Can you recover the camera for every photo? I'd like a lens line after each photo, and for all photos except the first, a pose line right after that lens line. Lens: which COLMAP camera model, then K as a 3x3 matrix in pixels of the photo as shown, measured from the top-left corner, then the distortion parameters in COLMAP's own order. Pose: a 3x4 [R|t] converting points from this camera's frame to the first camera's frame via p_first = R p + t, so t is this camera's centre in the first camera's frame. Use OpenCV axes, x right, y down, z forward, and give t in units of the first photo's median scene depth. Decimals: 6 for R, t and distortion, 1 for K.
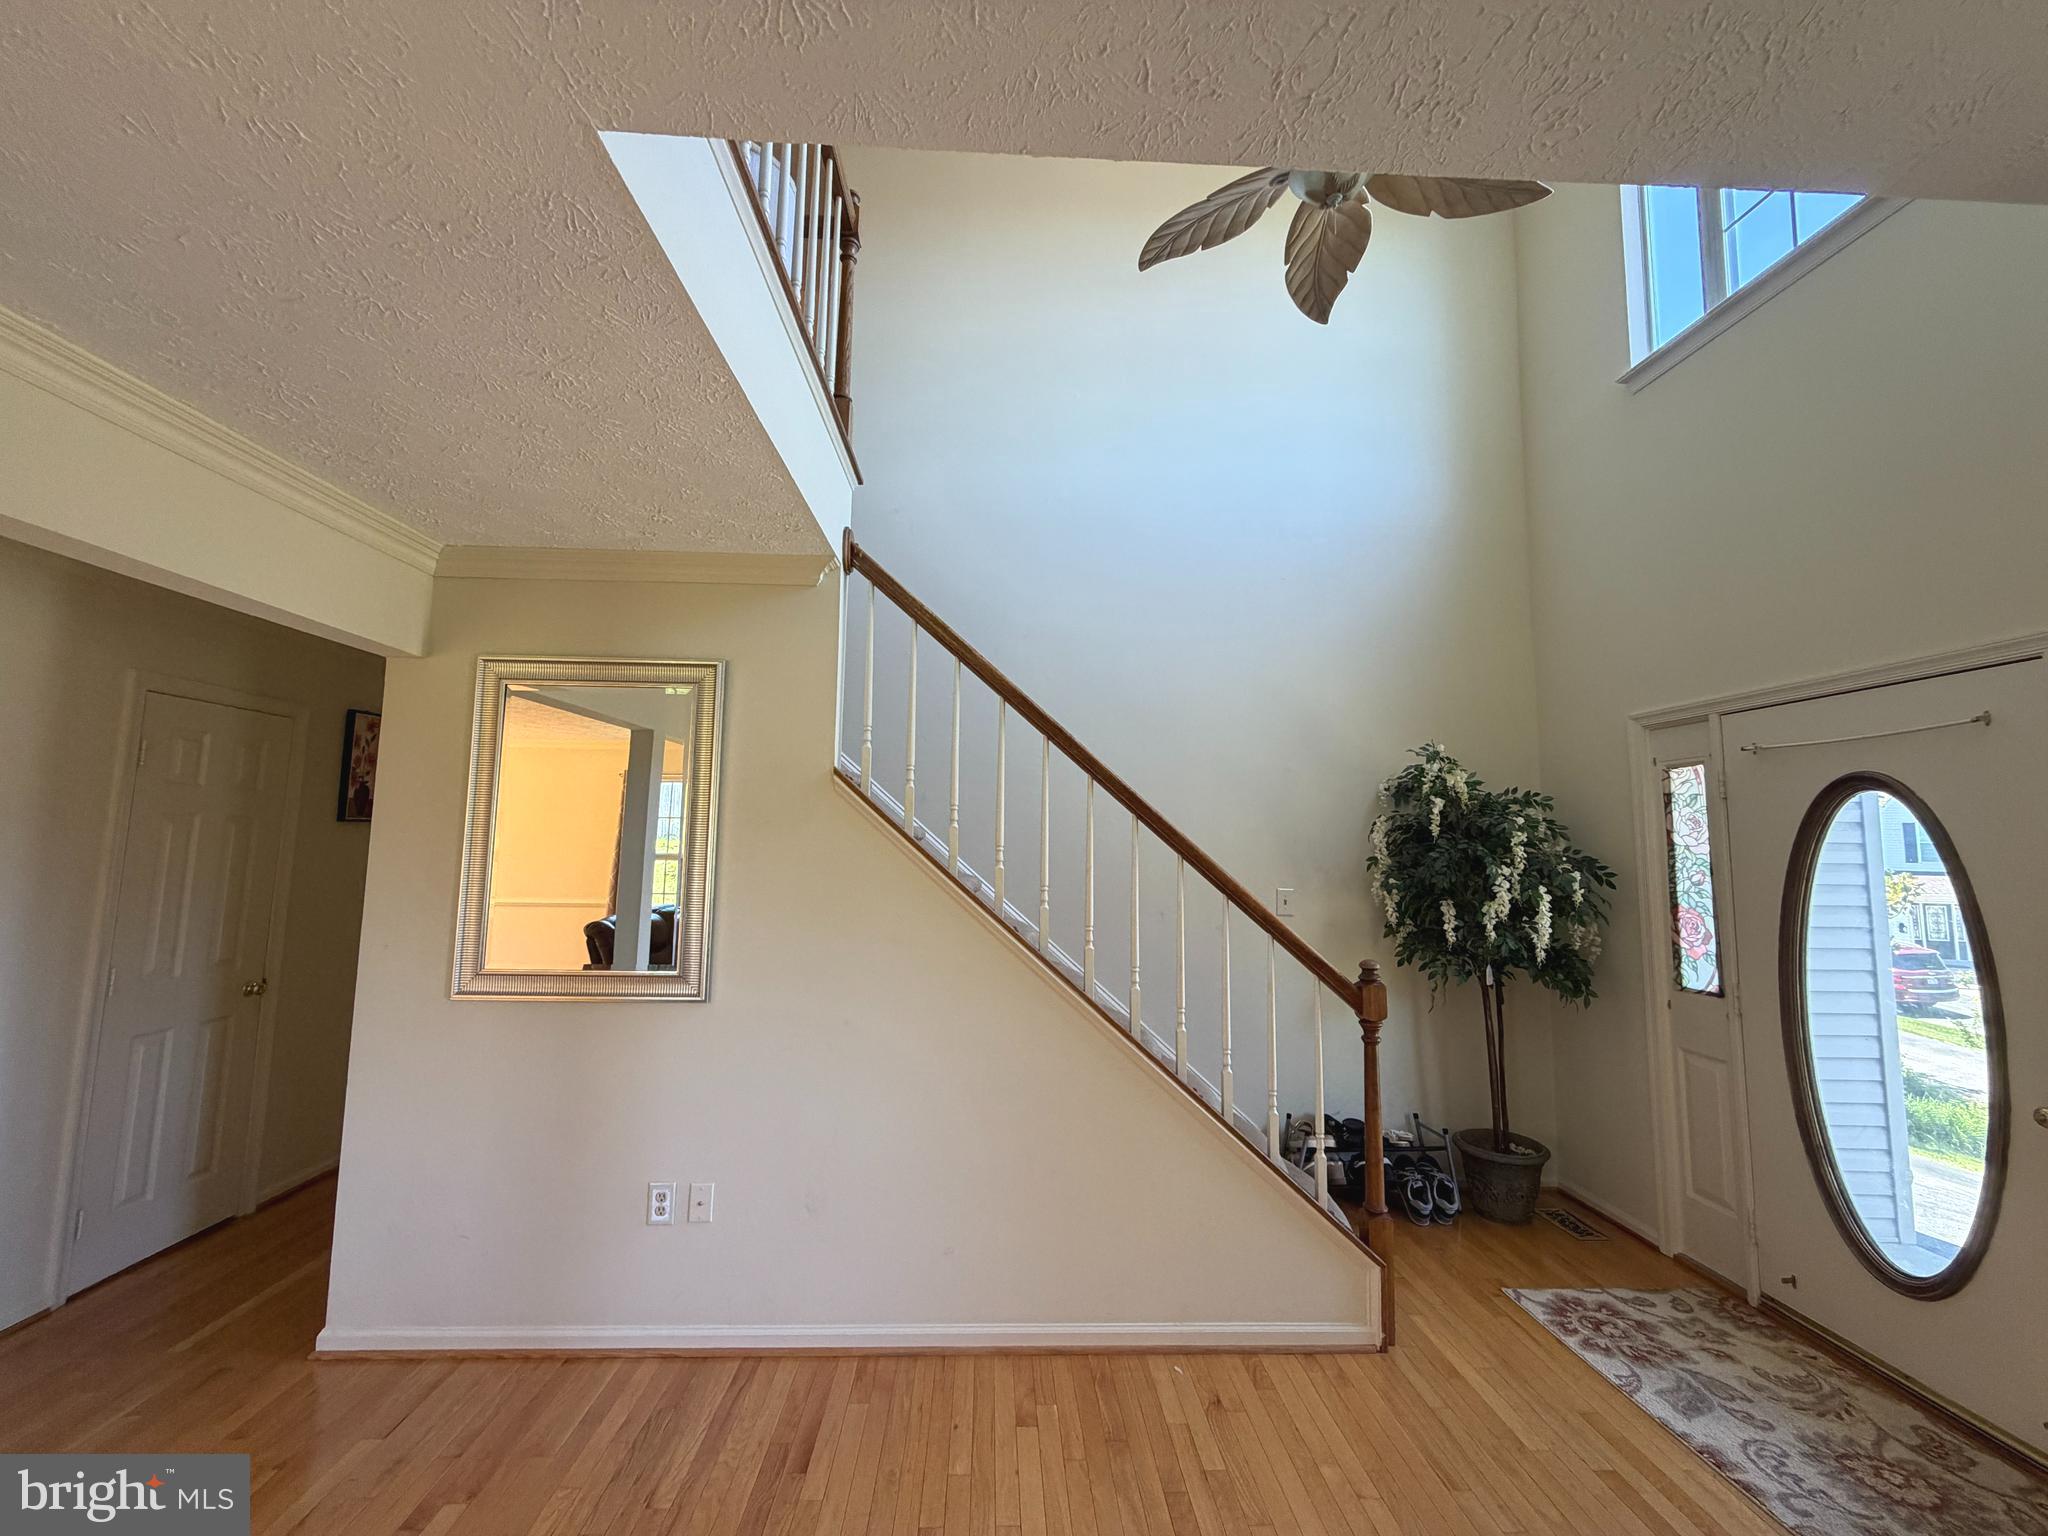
lens RADIAL K [[815.6, 0, 1018.0], [0, 815.6, 767.2], [0, 0, 1]] dist [-0.001489, 0.000162]
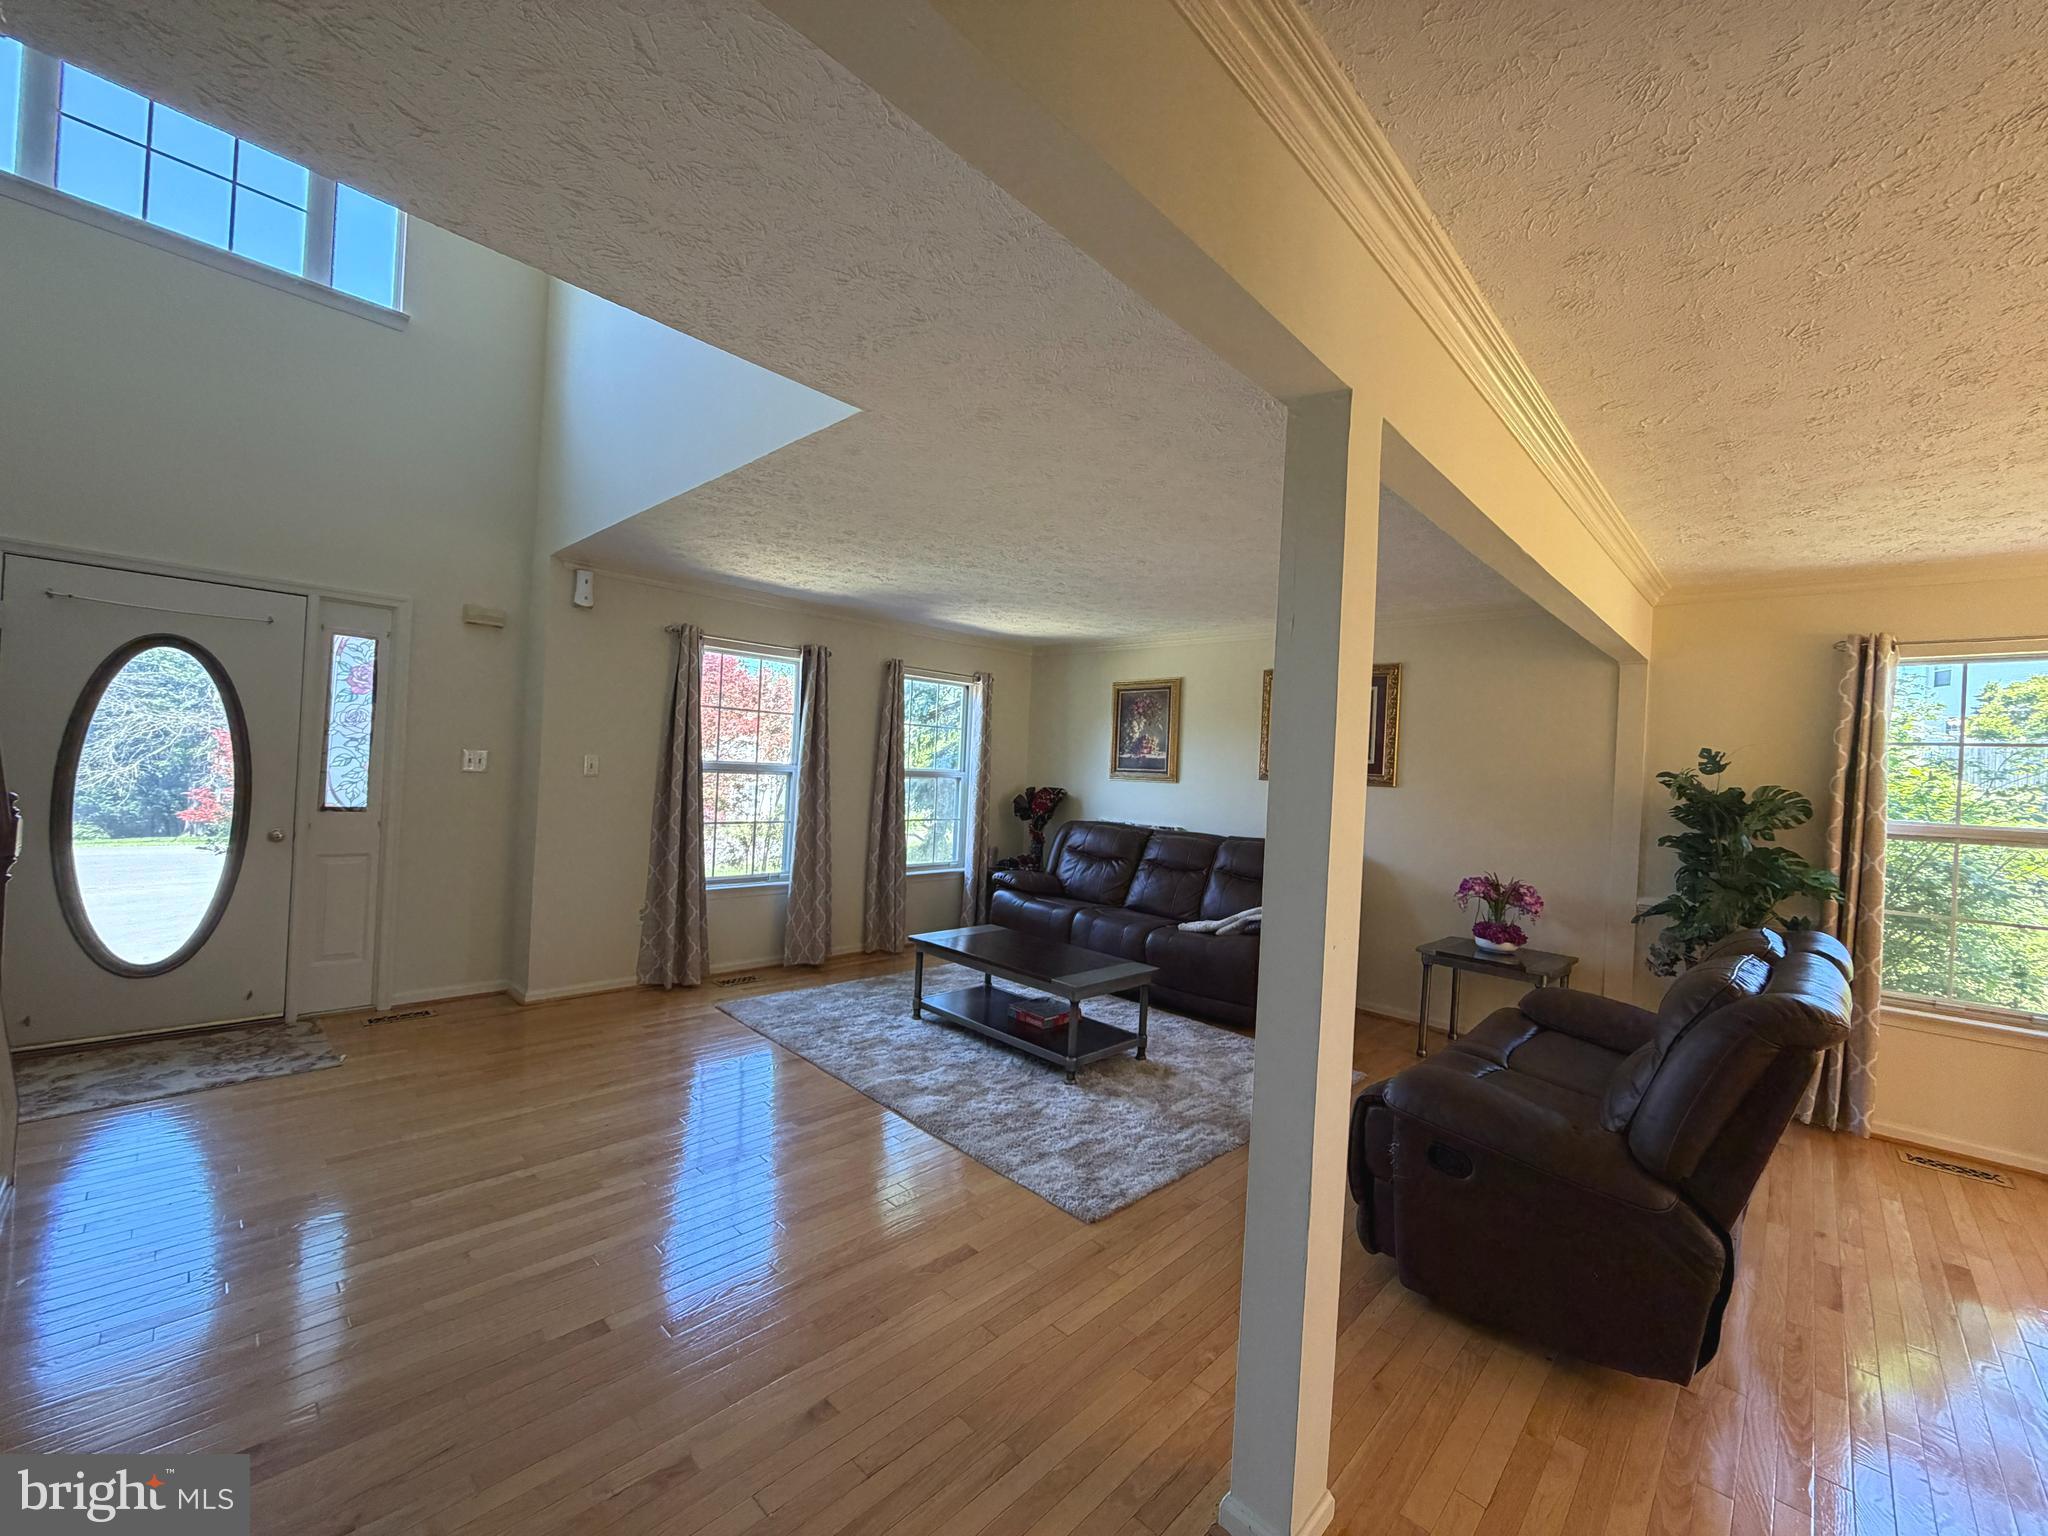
lens RADIAL K [[815.6, 0, 1023.7], [0, 815.6, 769.2], [0, 0, 1]] dist [-0.001489, 0.000162]
pose [[-0.688831, -0.053277, 0.722962, -0.975287], [-0.134997, 0.989278, -0.055722, 0.108681], [-0.712242, -0.135981, -0.688637, 0.811877]]
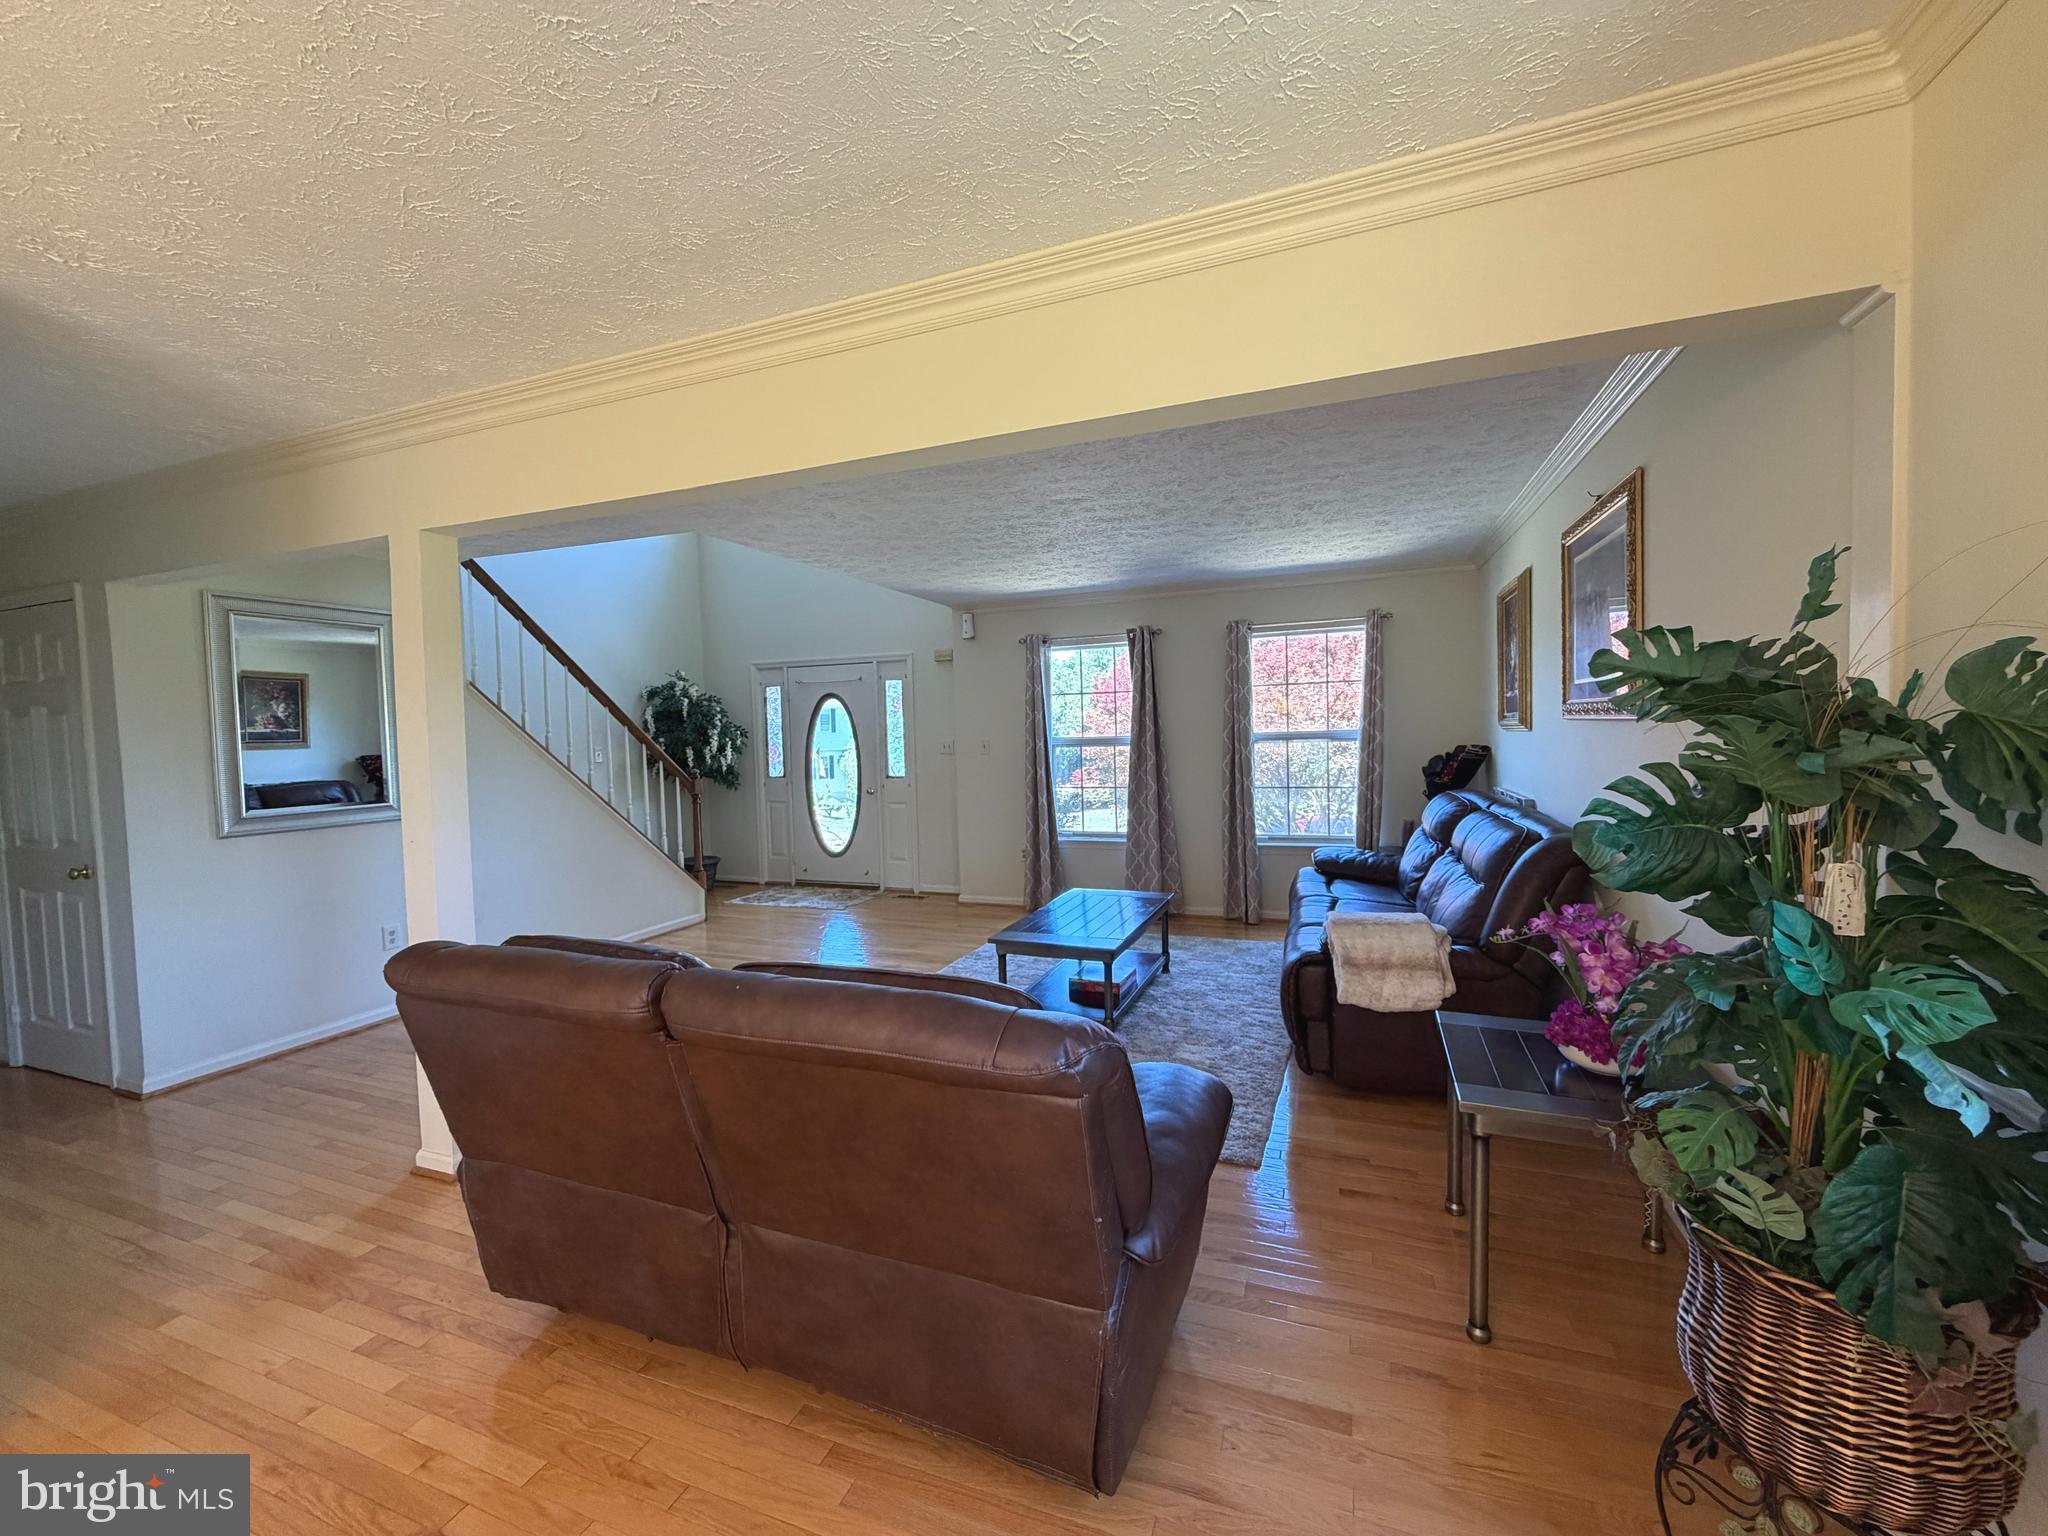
lens RADIAL K [[815.6, 0, 1021.7], [0, 815.6, 766.6], [0, 0, 1]] dist [-0.001489, 0.000162]
pose [[0.392369, -0.066970, 0.917367, -1.339751], [-0.061076, 0.993248, 0.098632, -0.058317], [-0.917778, -0.094729, 0.385630, -0.756388]]
